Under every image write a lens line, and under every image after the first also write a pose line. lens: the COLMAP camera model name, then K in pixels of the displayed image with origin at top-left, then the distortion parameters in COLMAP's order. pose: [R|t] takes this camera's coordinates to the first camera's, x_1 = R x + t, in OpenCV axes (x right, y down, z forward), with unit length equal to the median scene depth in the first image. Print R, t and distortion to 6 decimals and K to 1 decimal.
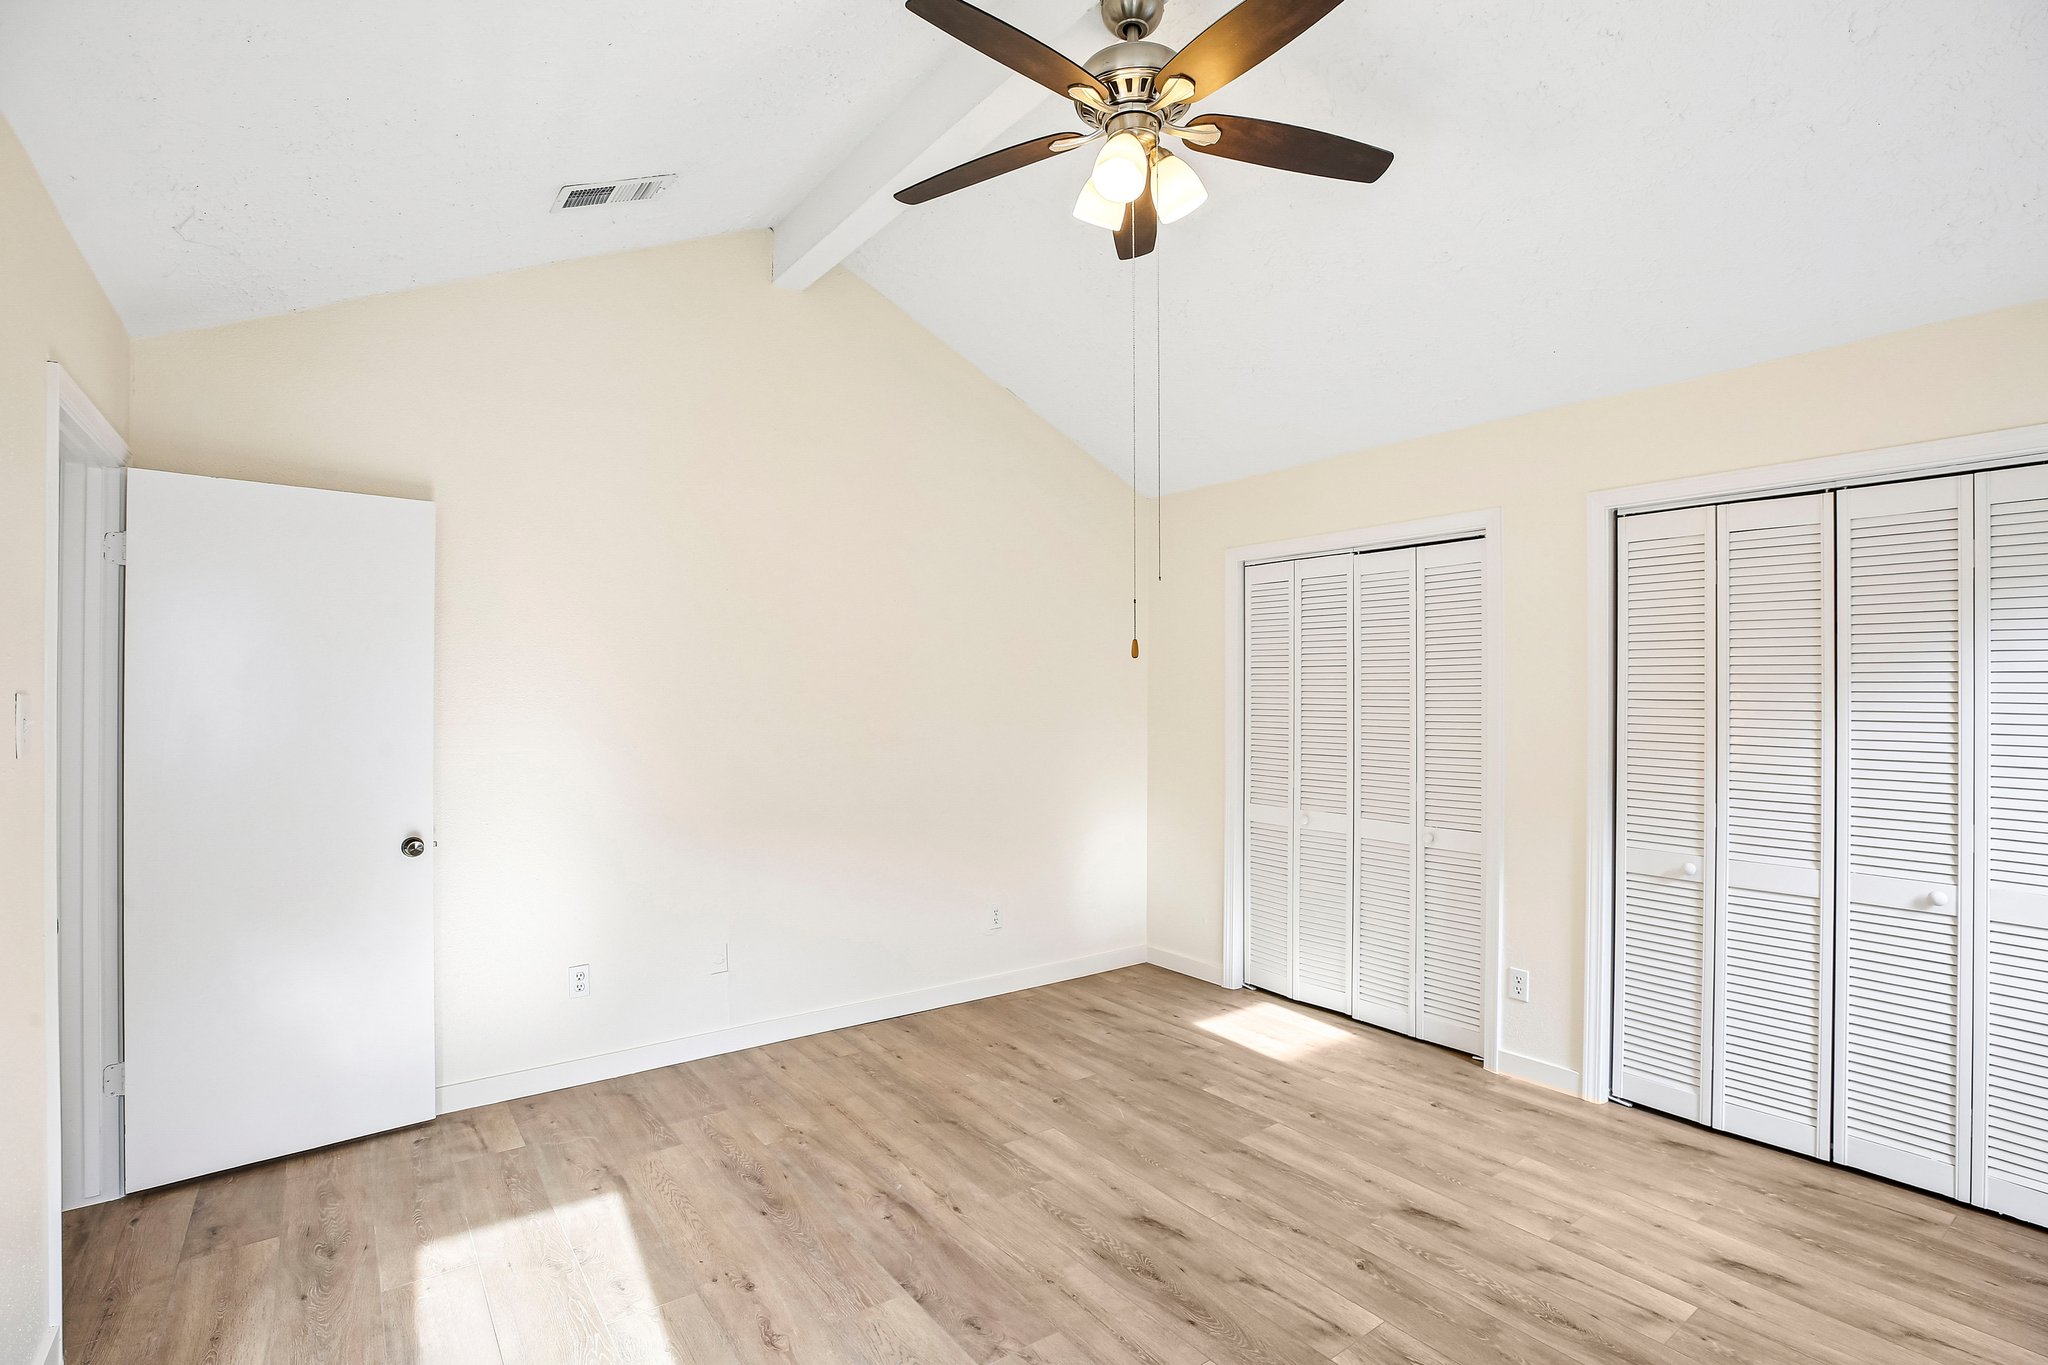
lens RADIAL K [[949.5, 0, 1026.4], [0, 949.5, 683.5], [0, 0, 1]] dist [-0.017556, -0.000104]
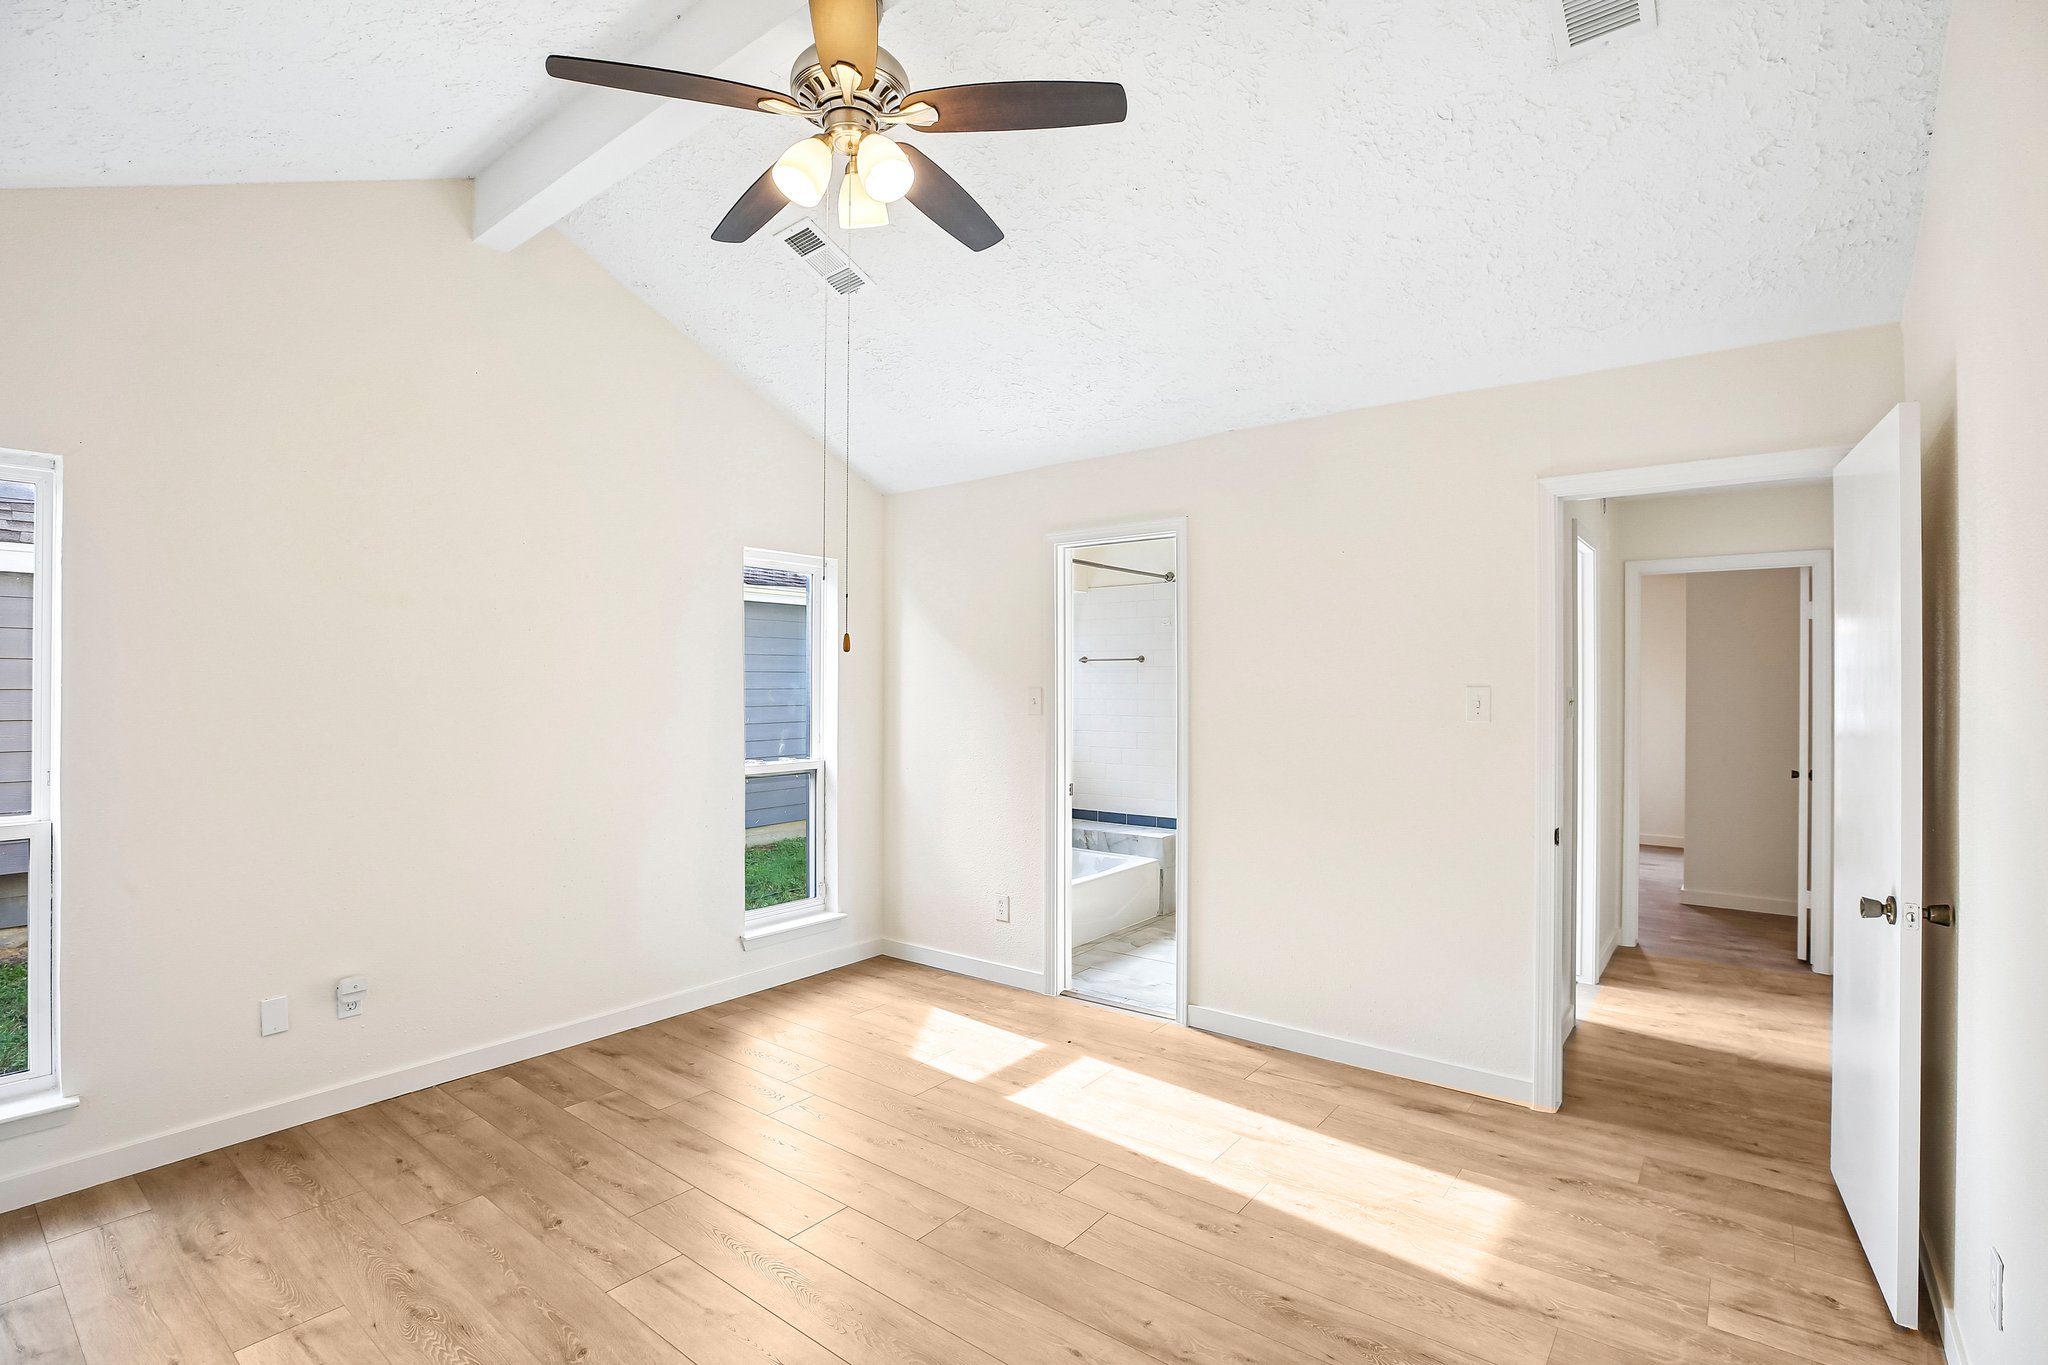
lens RADIAL K [[949.5, 0, 1020.7], [0, 949.5, 683.7], [0, 0, 1]] dist [-0.017556, -0.000104]
pose [[-0.964637, 0.000906, -0.263580, 0.193495], [0.002748, 0.999974, -0.006623, 0.012539], [0.263567, -0.007113, -0.964615, 1.938762]]
